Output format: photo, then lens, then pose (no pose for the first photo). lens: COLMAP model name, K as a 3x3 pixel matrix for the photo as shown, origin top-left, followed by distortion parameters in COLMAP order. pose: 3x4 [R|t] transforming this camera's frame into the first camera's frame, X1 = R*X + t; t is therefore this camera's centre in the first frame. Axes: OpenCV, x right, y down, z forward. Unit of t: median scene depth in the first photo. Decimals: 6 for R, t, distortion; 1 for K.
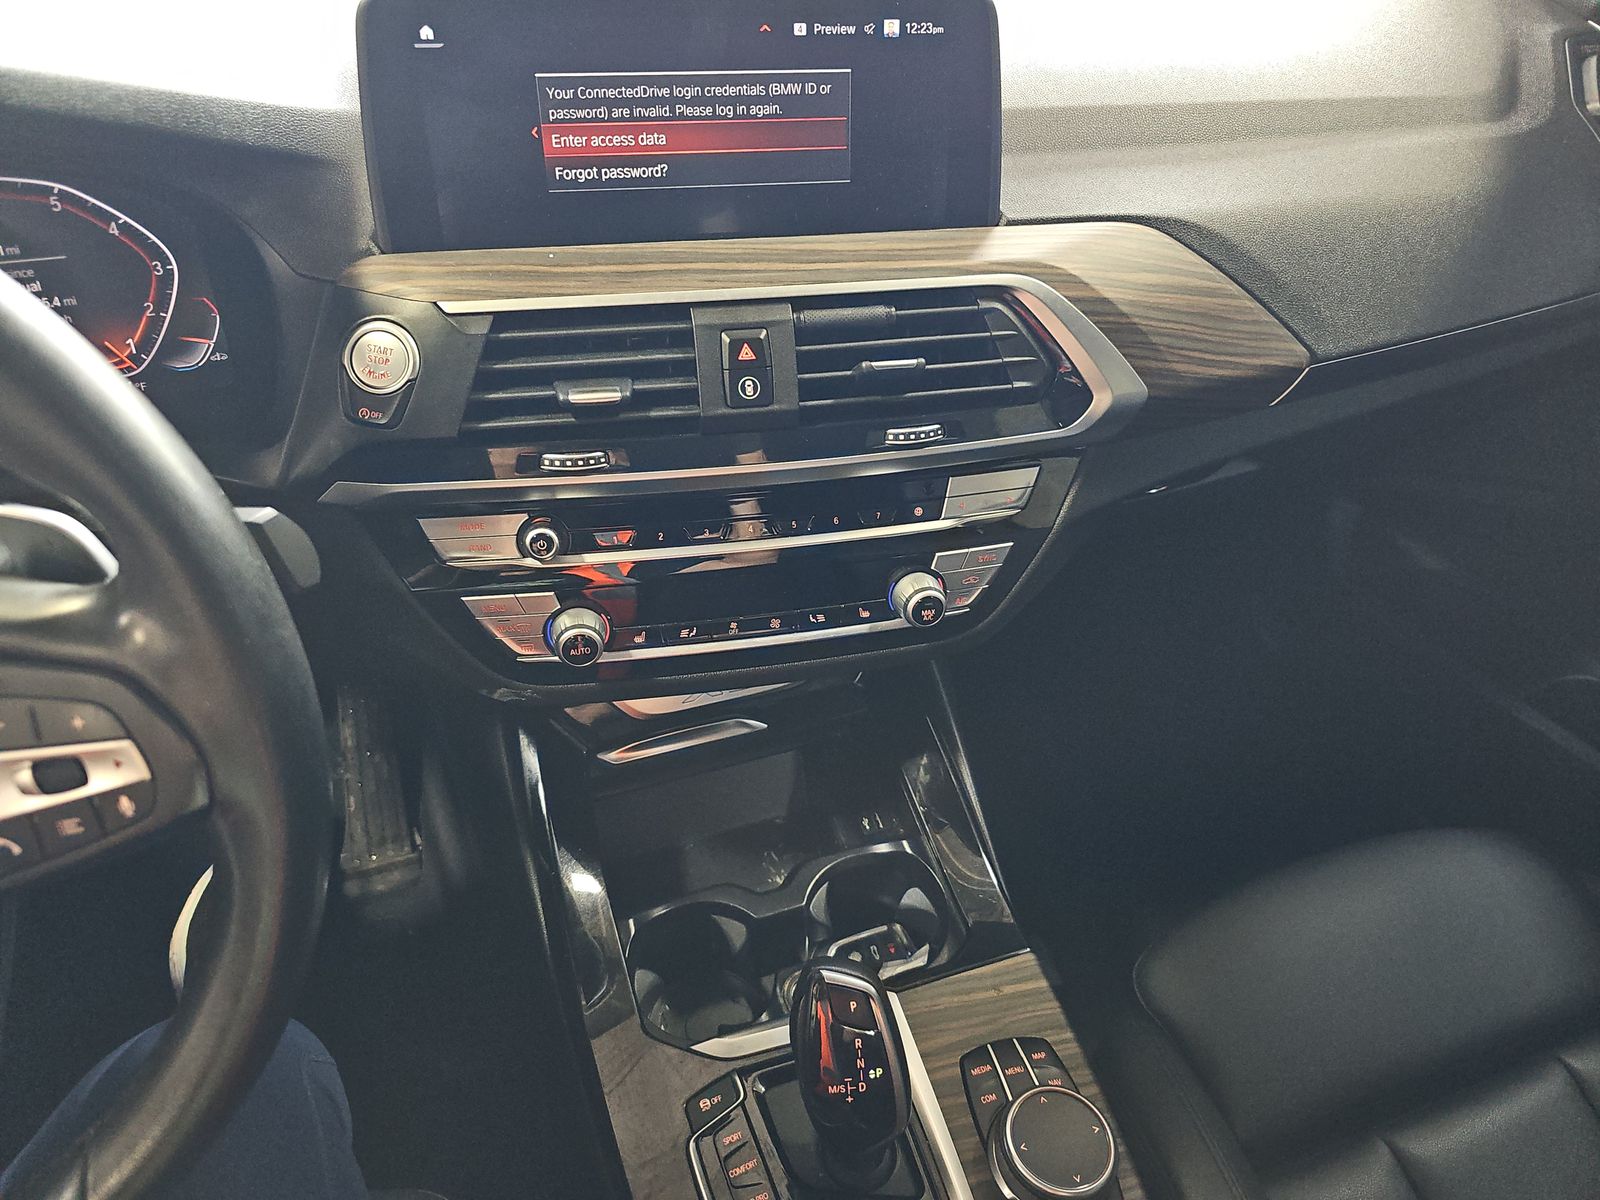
lens RADIAL K [[1080.2, 0, 820.7], [0, 1080.2, 605.6], [0, 0, 1]] dist [0.040684, -0.042318]
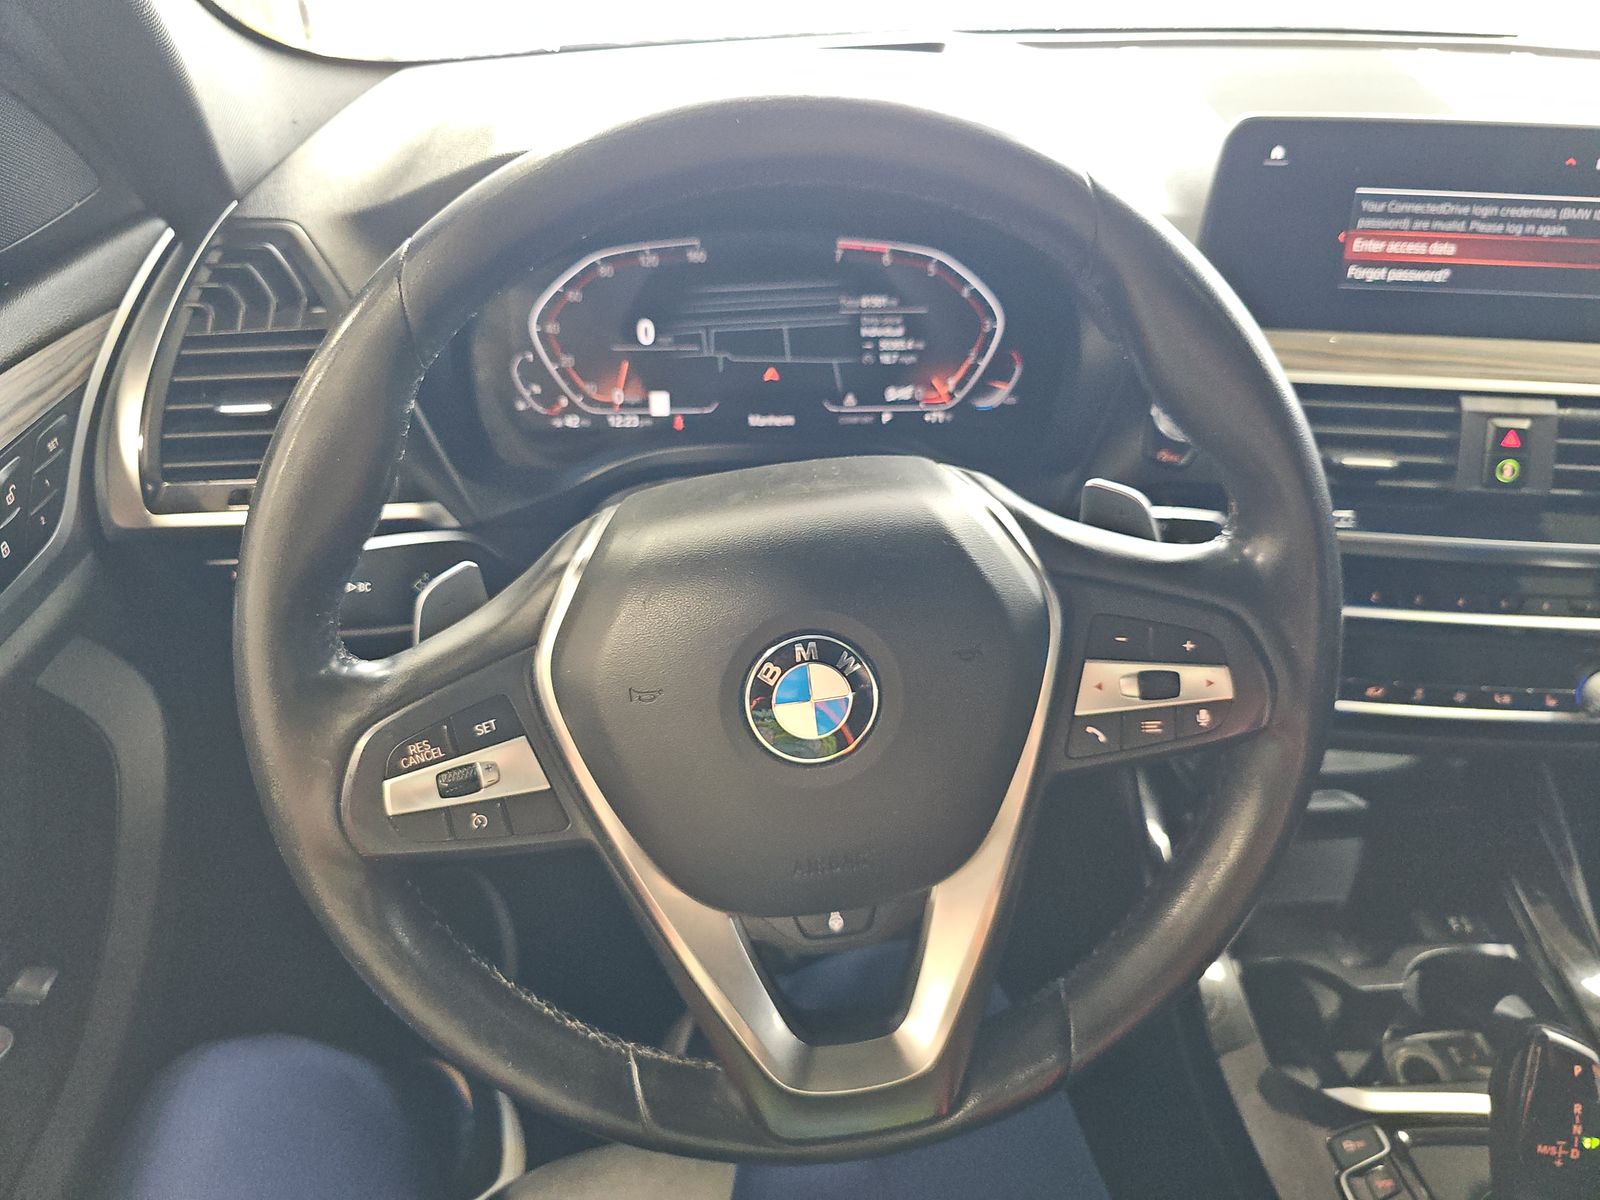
lens RADIAL K [[1117.7, 0, 796.2], [0, 1117.7, 592.4], [0, 0, 1]] dist [0.014345, -0.027840]
pose [[0.961523, 0.134462, -0.239568, -0.474371], [-0.161331, 0.982197, -0.096236, 0.143474], [0.222363, 0.131183, 0.966098, -0.229052]]
